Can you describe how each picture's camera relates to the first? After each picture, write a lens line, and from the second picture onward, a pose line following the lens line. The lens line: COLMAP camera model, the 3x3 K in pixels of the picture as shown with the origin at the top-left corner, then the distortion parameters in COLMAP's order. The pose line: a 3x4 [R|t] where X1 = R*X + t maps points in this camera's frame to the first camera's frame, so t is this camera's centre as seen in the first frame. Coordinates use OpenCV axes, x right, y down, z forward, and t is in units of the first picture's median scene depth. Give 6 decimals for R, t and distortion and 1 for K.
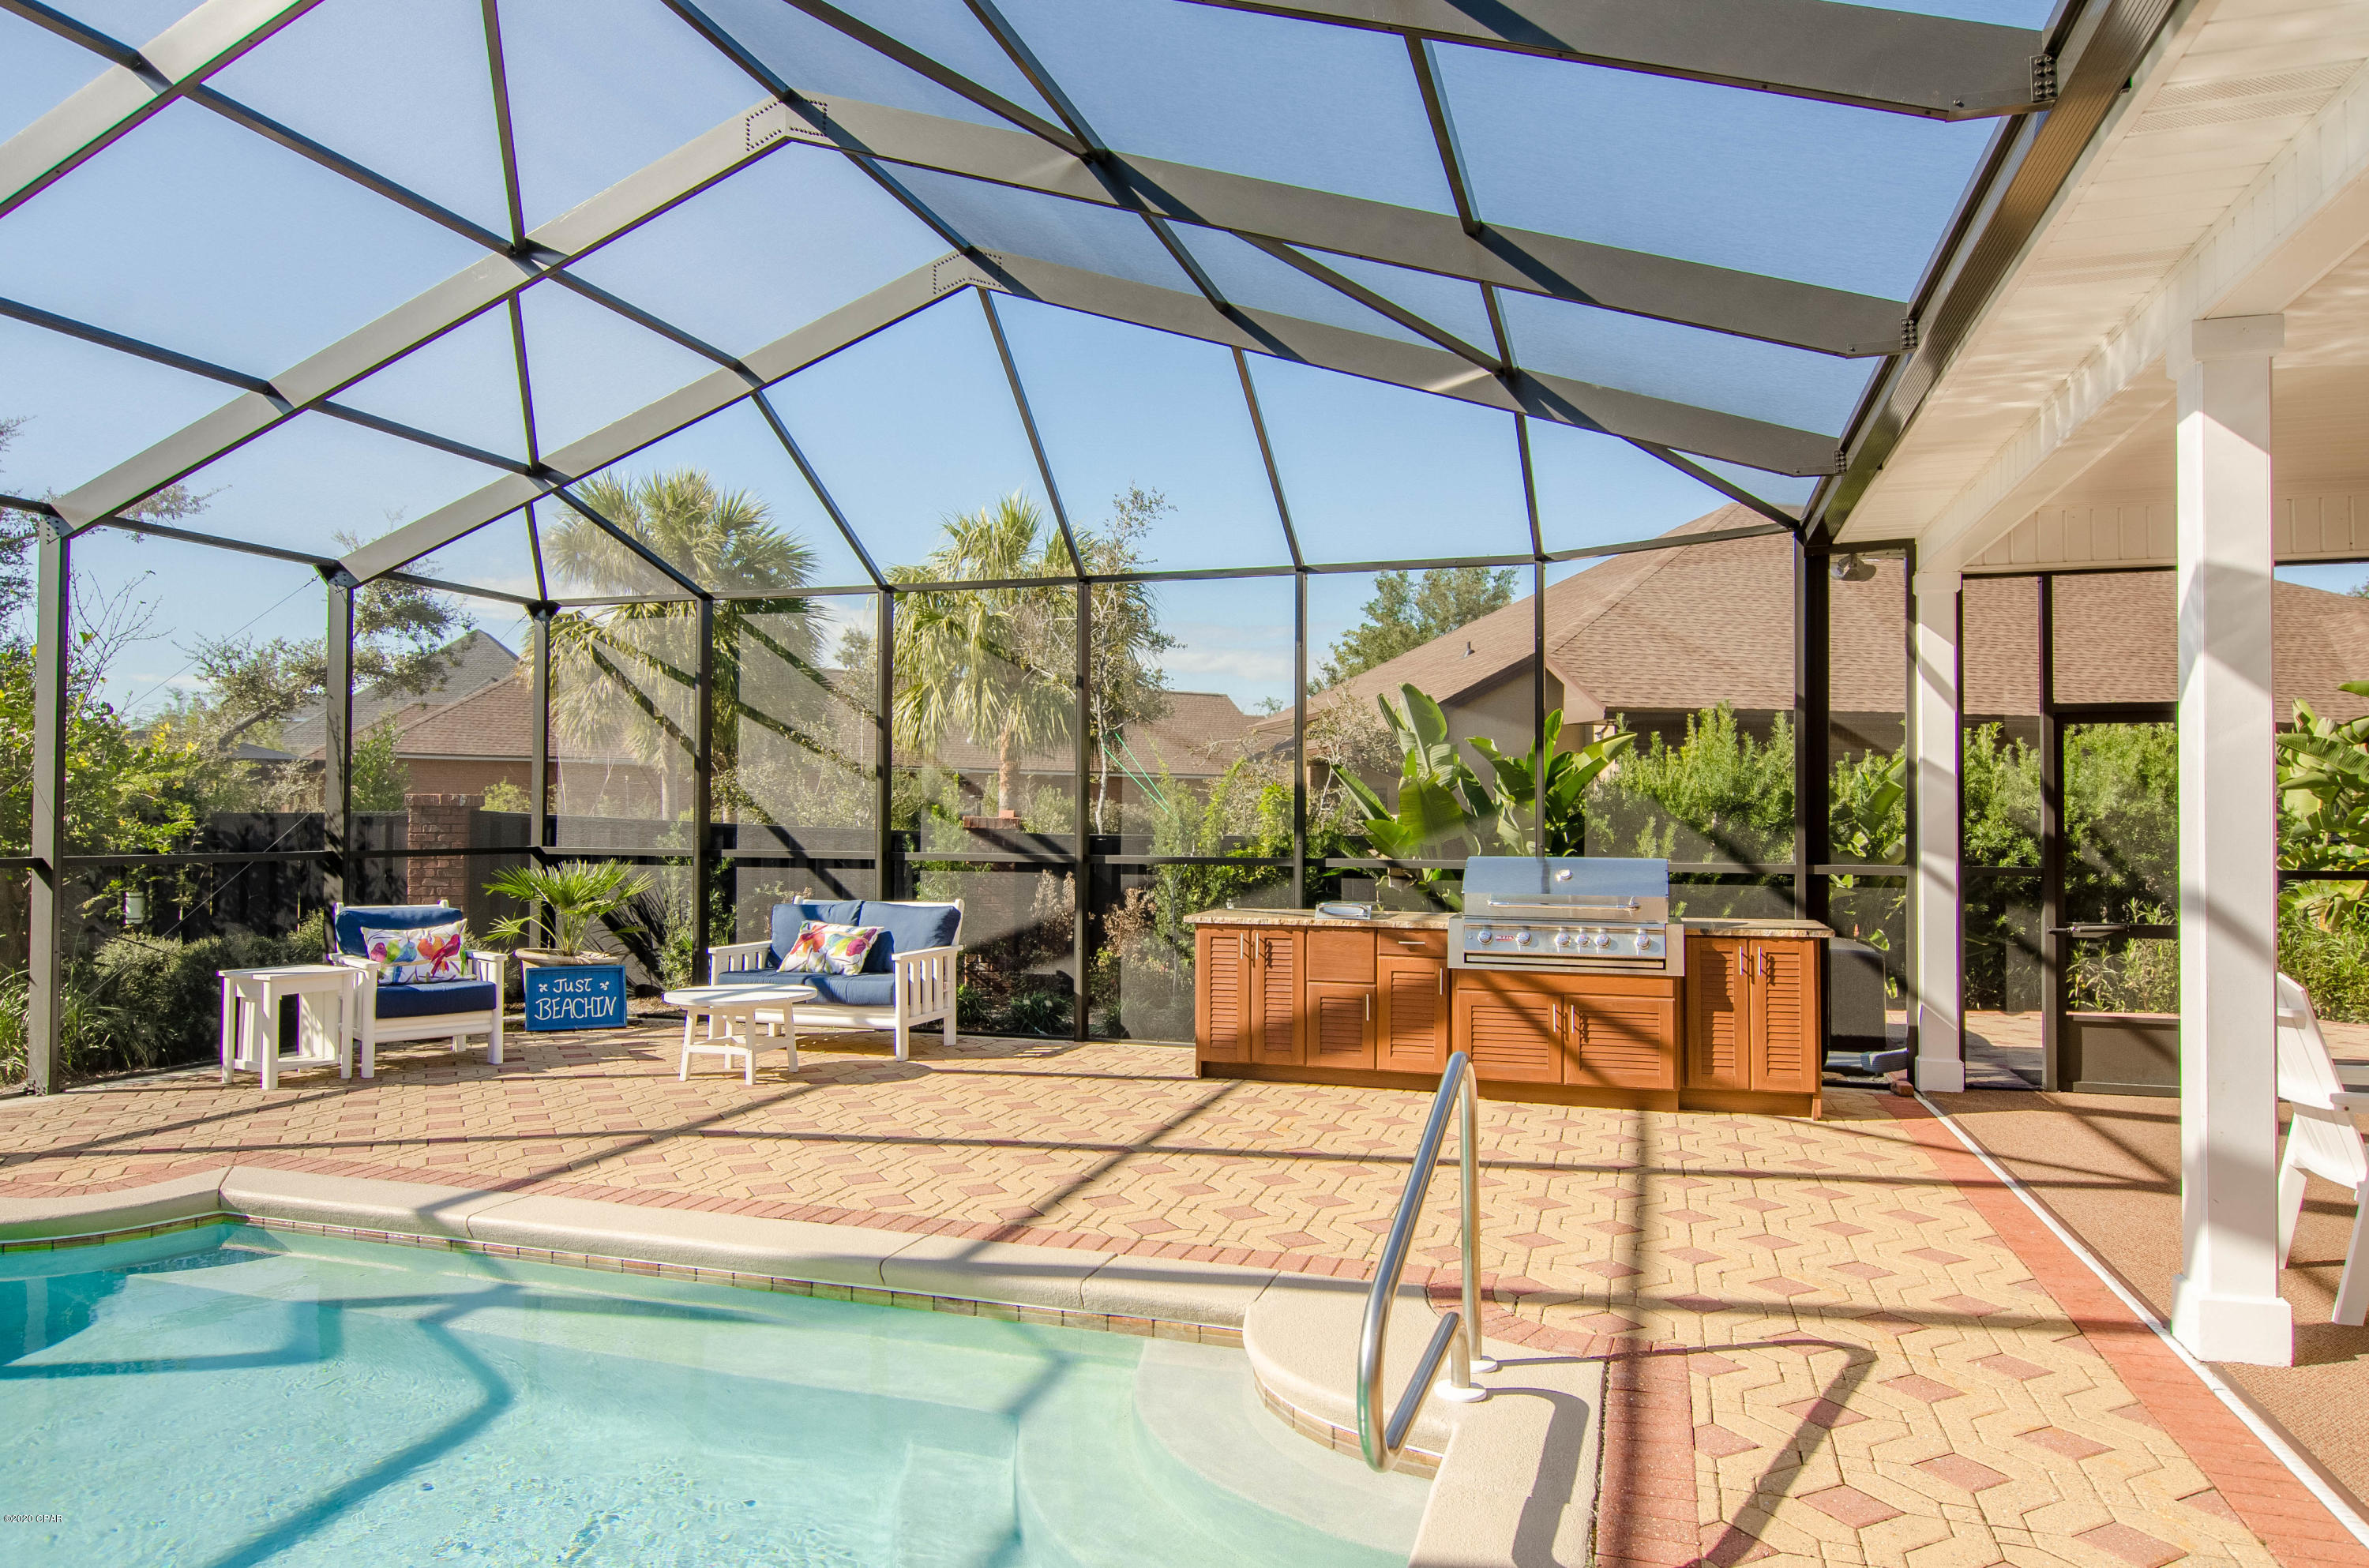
lens RADIAL K [[1499.3, 0, 1186.3], [0, 1499.3, 793.4], [0, 0, 1]] dist [-0.002543, 0.000607]
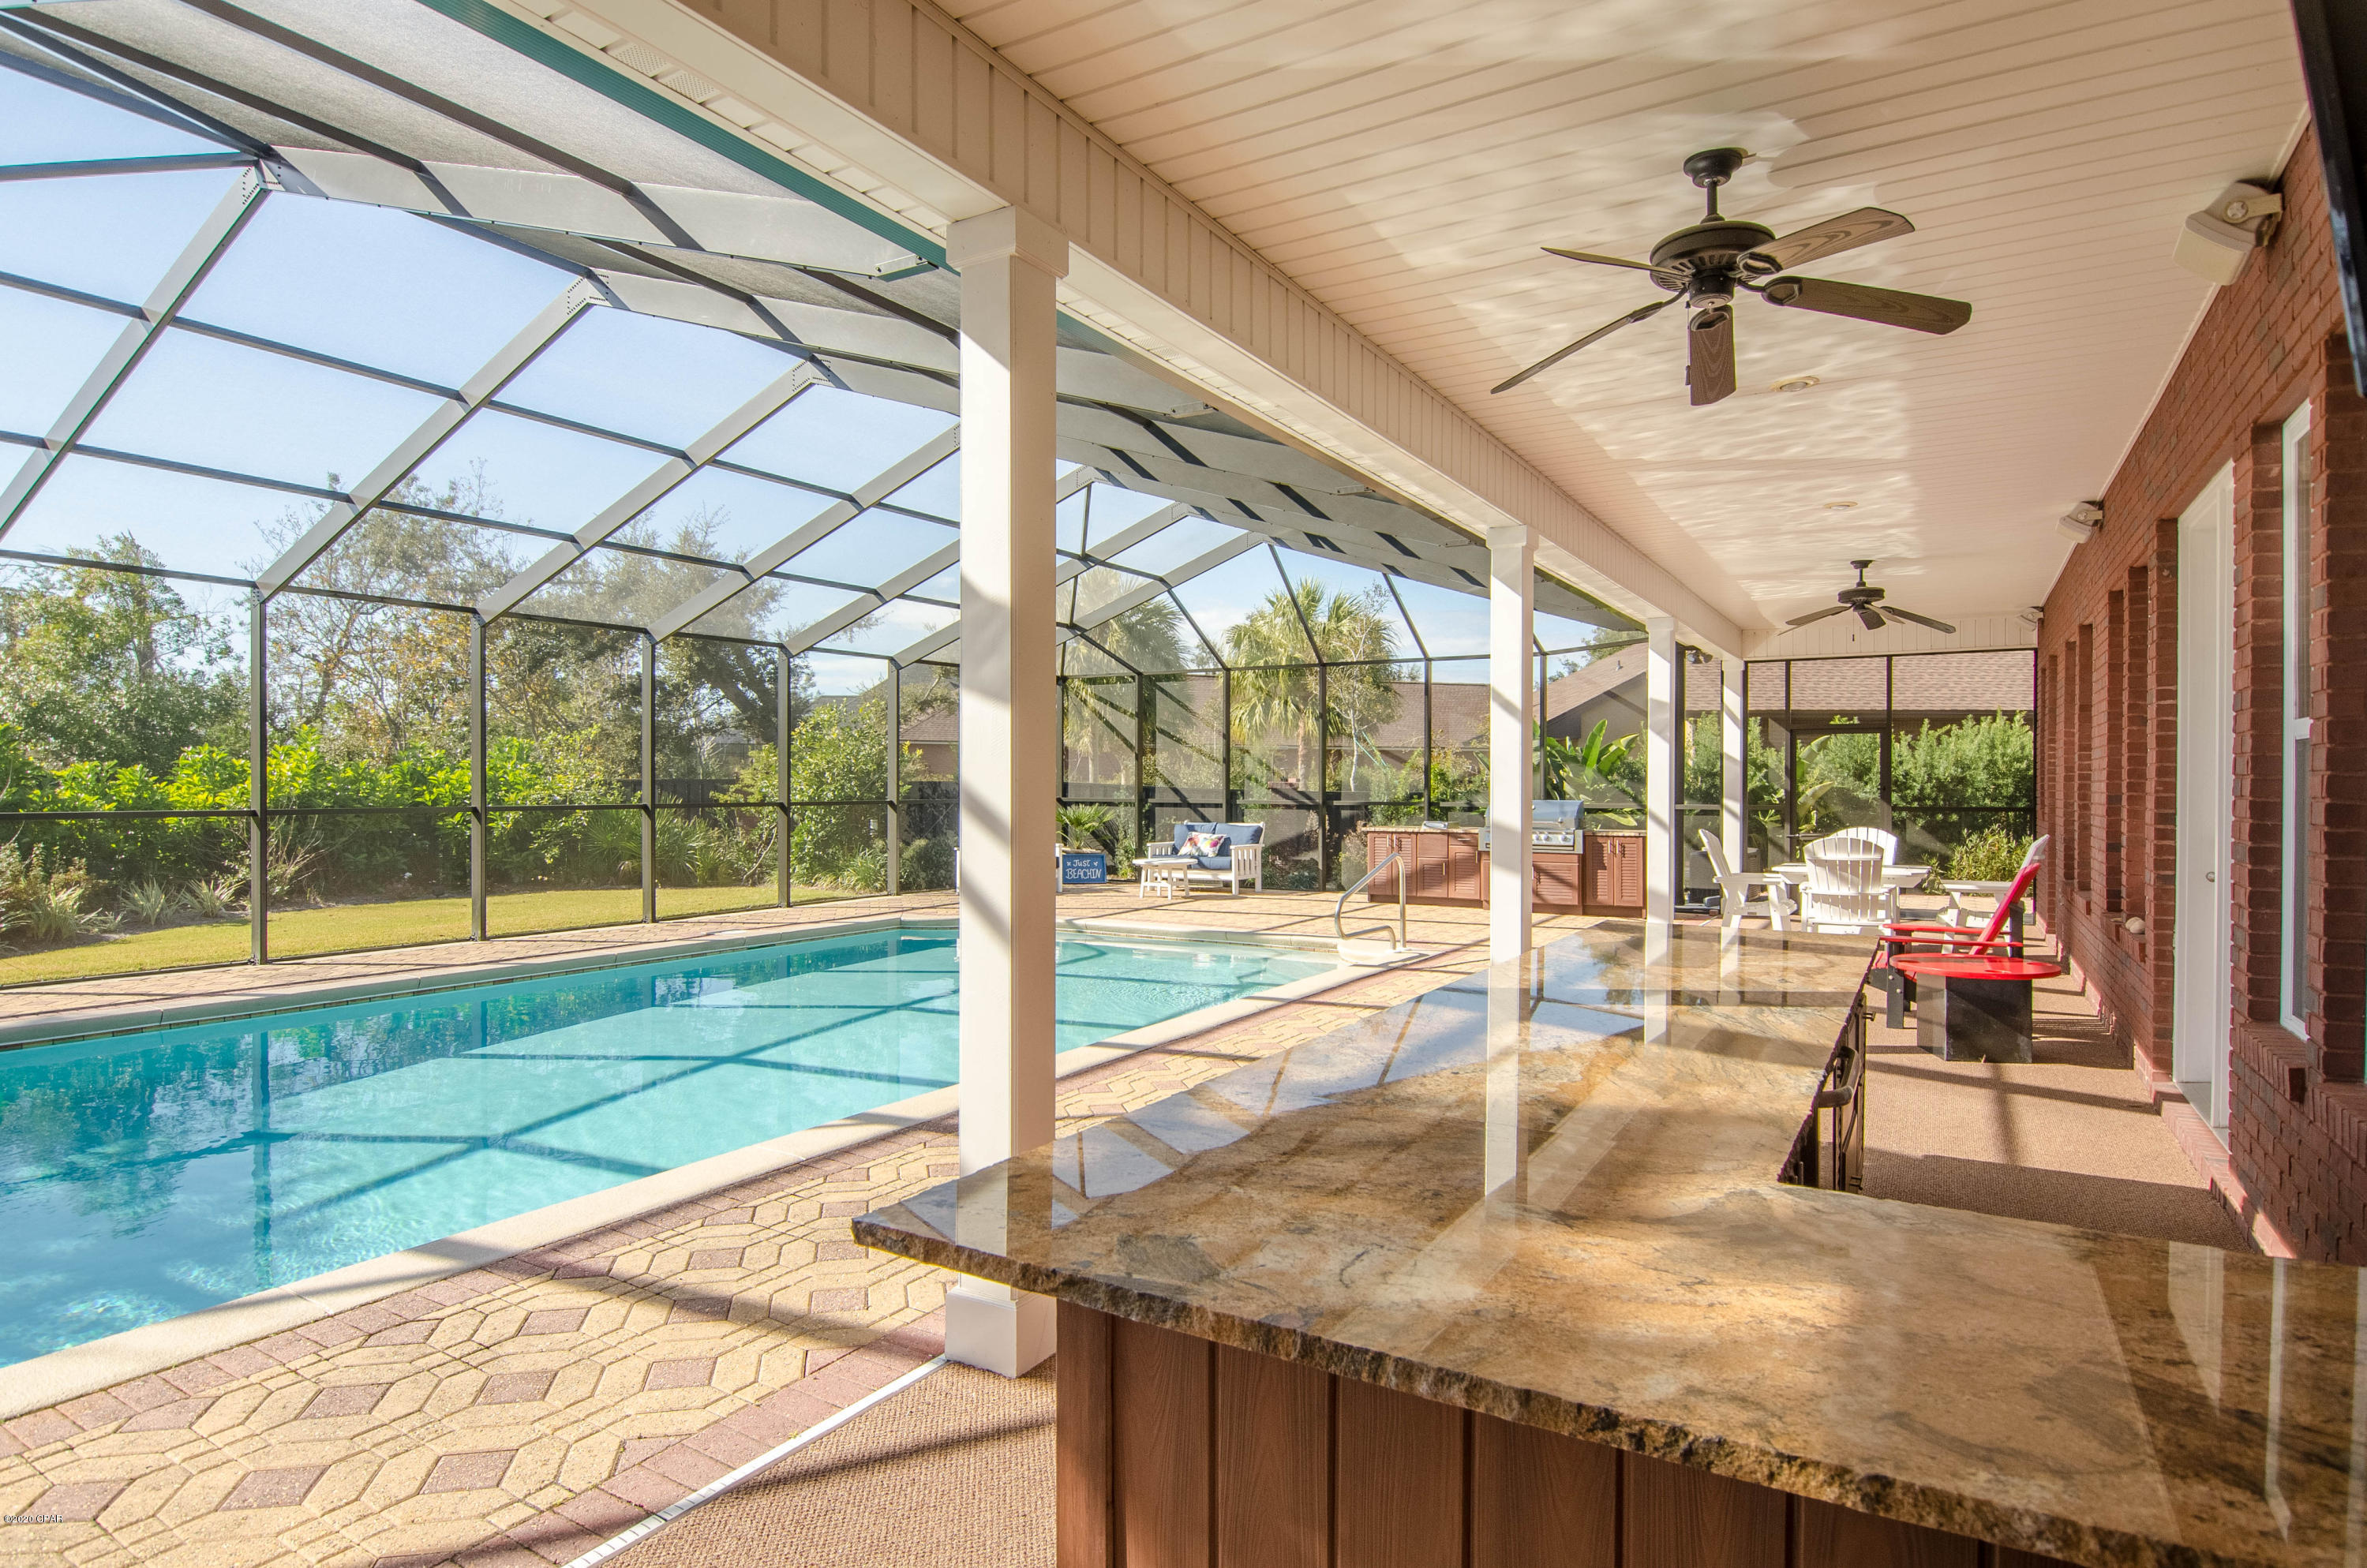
lens RADIAL K [[1252.9, 0, 1183.6], [0, 1252.9, 787.5], [0, 0, 1]] dist [-0.000397, 0.000075]
pose [[0.972509, -0.001041, -0.232864, 0.139825], [0.005495, 0.999814, 0.018478, -0.008892], [0.232802, -0.019249, 0.972334, -0.677990]]
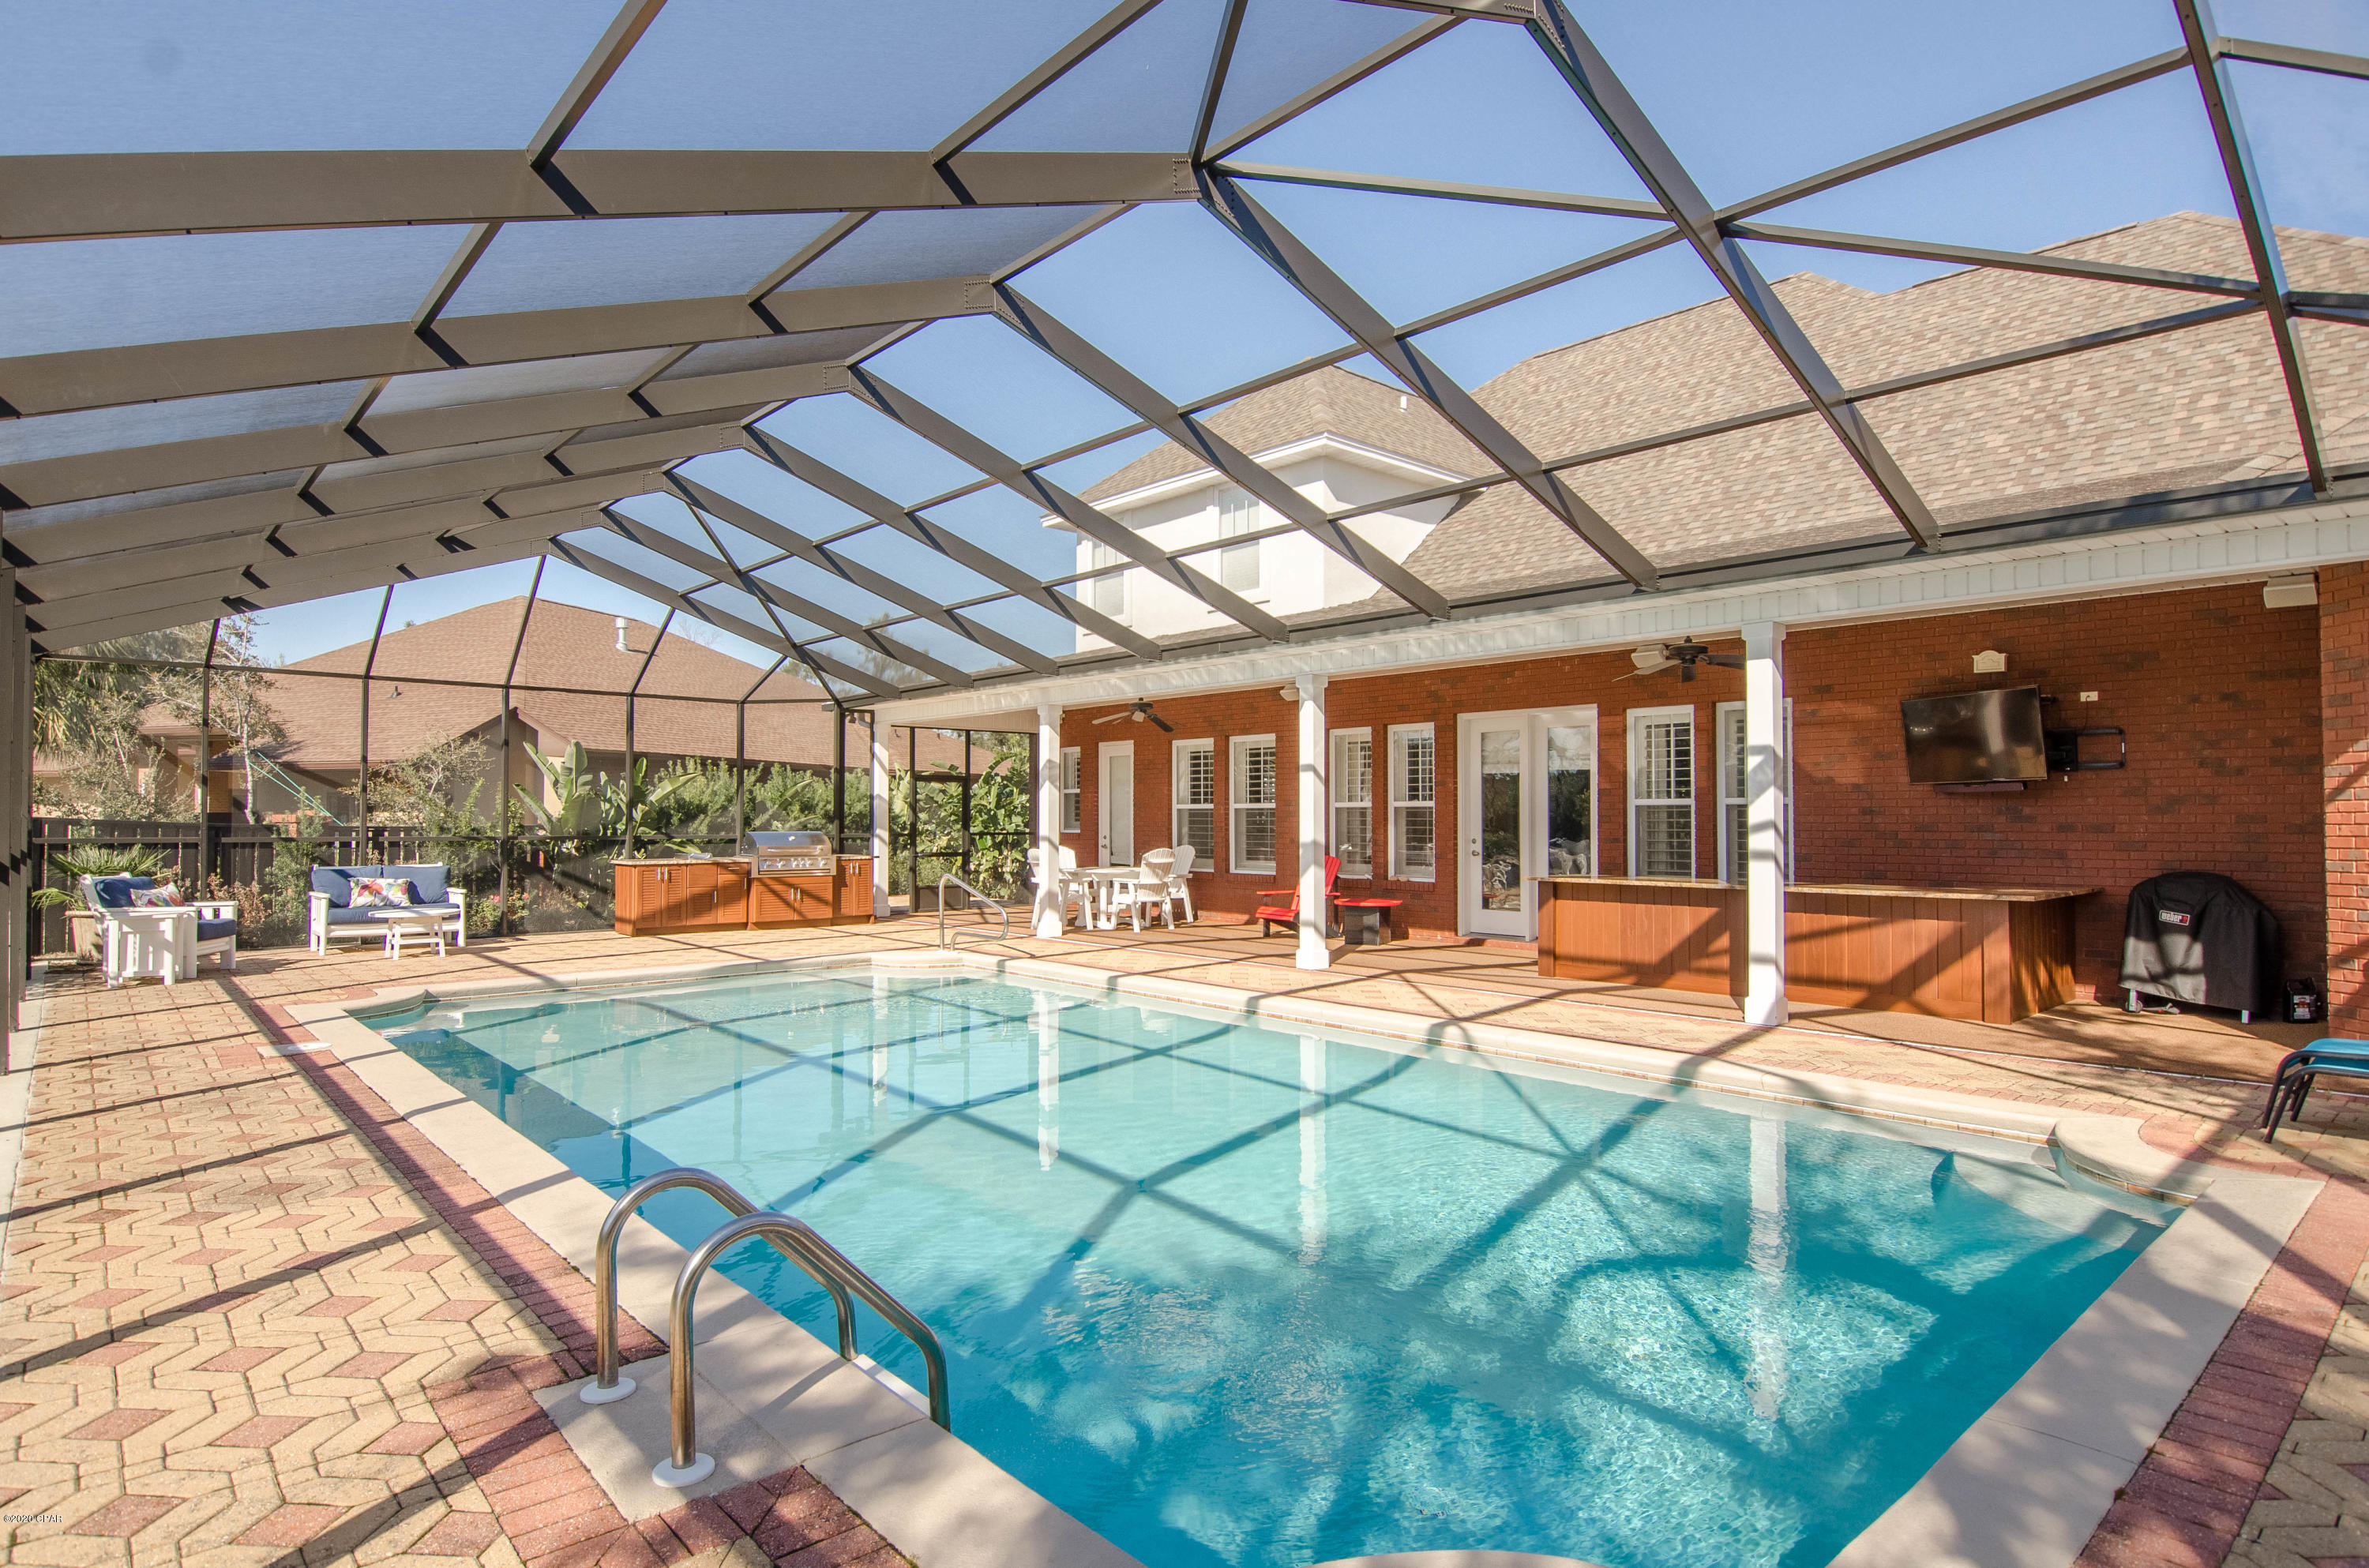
lens RADIAL K [[1253.9, 0, 1185.7], [0, 1253.9, 792.8], [0, 0, 1]] dist [-0.000397, 0.000075]
pose [[0.510538, 0.013856, 0.859743, -0.937950], [-0.020723, 0.999778, -0.003807, -0.022061], [-0.859605, -0.015873, 0.510712, -0.501426]]
